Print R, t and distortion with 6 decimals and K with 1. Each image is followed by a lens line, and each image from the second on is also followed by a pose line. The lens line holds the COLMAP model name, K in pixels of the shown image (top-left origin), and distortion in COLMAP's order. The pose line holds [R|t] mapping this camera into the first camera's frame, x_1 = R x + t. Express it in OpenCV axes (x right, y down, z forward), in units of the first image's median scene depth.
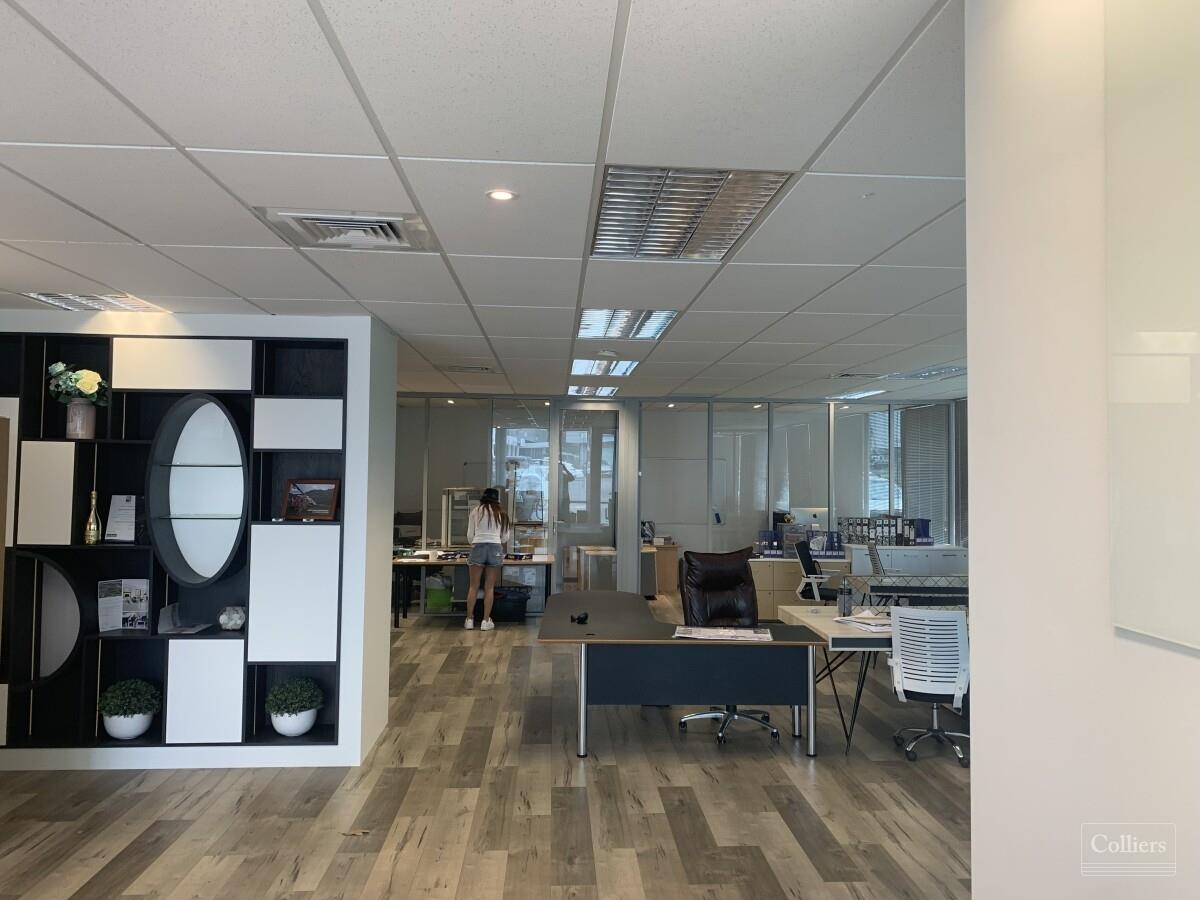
lens RADIAL K [[918.8, 0, 606.1], [0, 918.8, 430.2], [0, 0, 1]] dist [0.021673, -0.016086]
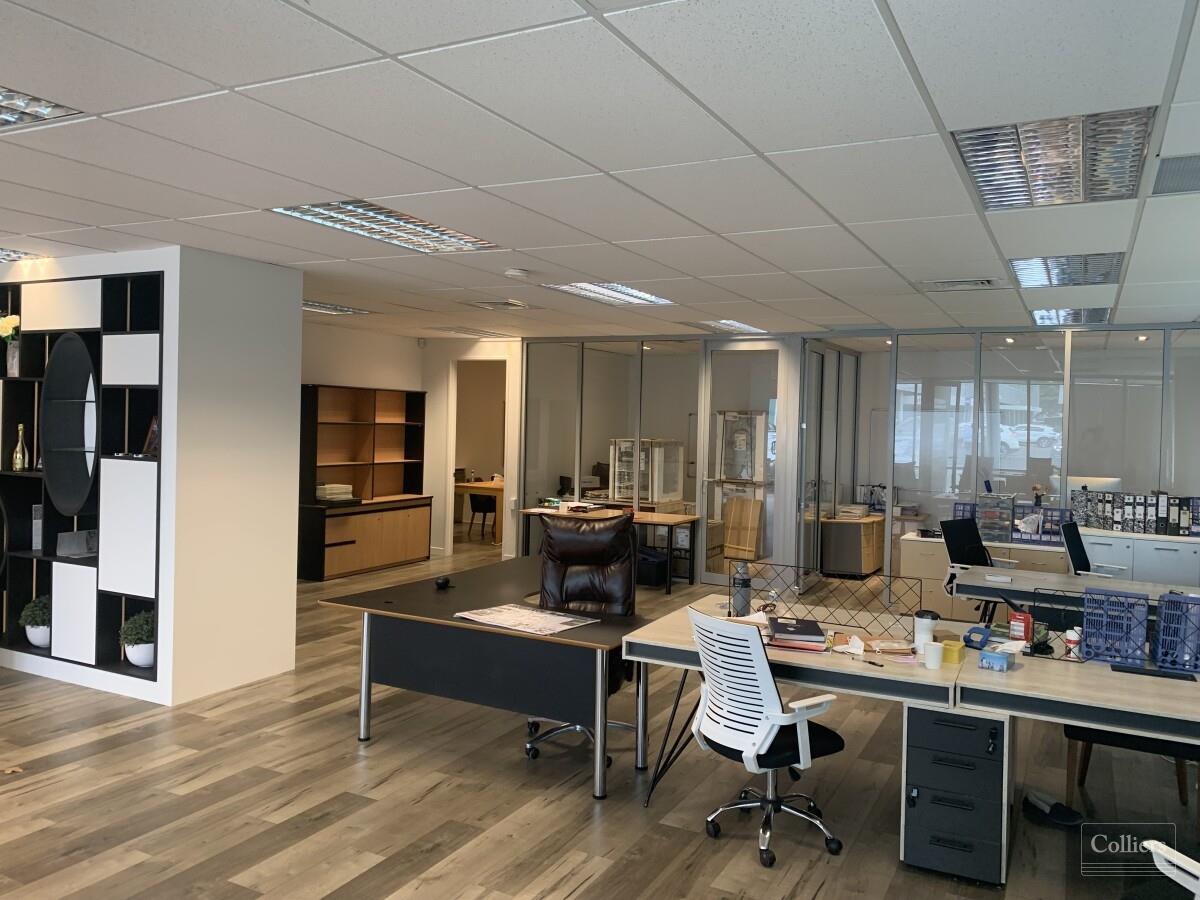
lens RADIAL K [[918.8, 0, 606.1], [0, 918.8, 430.2], [0, 0, 1]] dist [0.021673, -0.016086]
pose [[0.859725, 0.015543, -0.510521, 0.628226], [0.006980, 0.999086, 0.042172, 0.031424], [0.510710, -0.039820, 0.858830, 0.402364]]
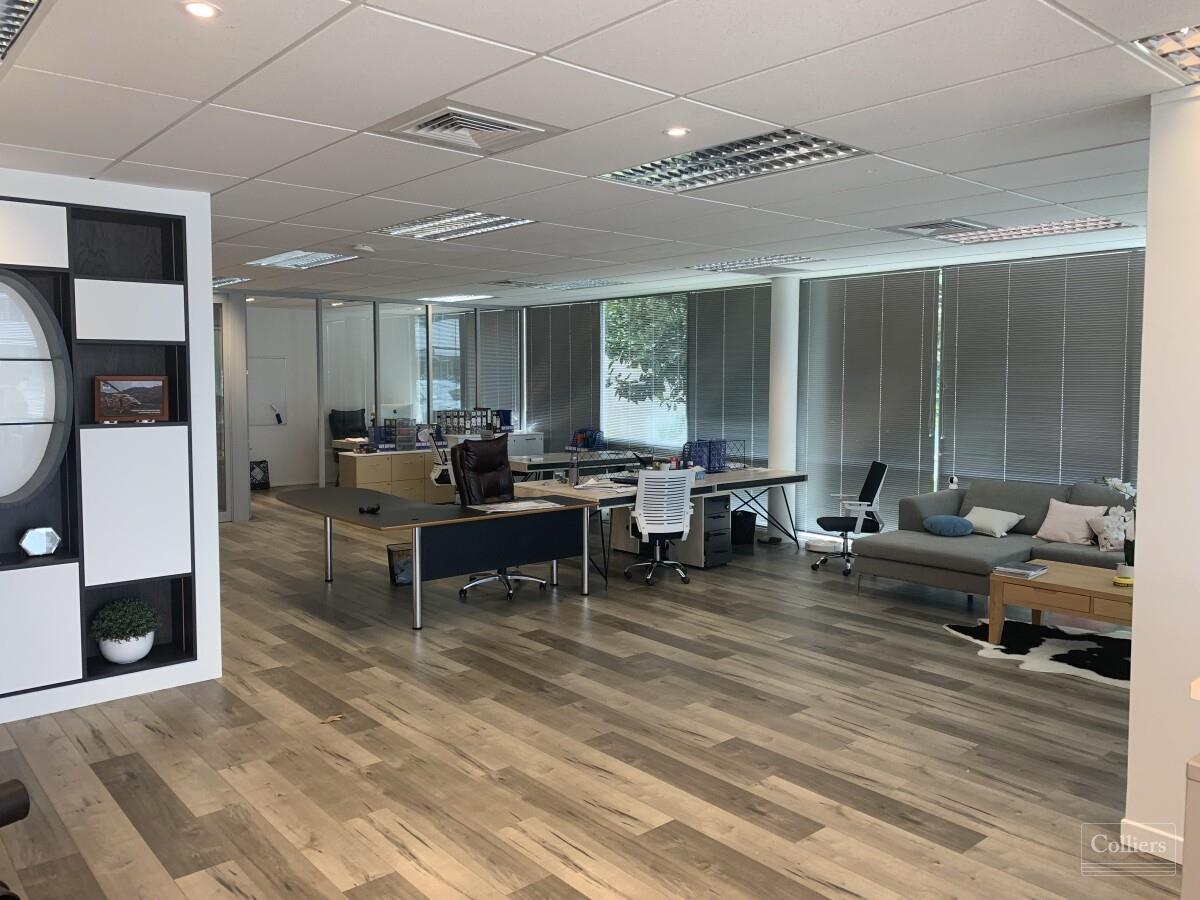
lens RADIAL K [[918.8, 0, 606.1], [0, 918.8, 430.2], [0, 0, 1]] dist [0.021673, -0.016086]
pose [[0.792248, -0.046090, 0.608456, -0.518090], [-0.018884, 0.994814, 0.099944, 0.009586], [-0.609907, -0.090670, 0.787269, 0.035723]]
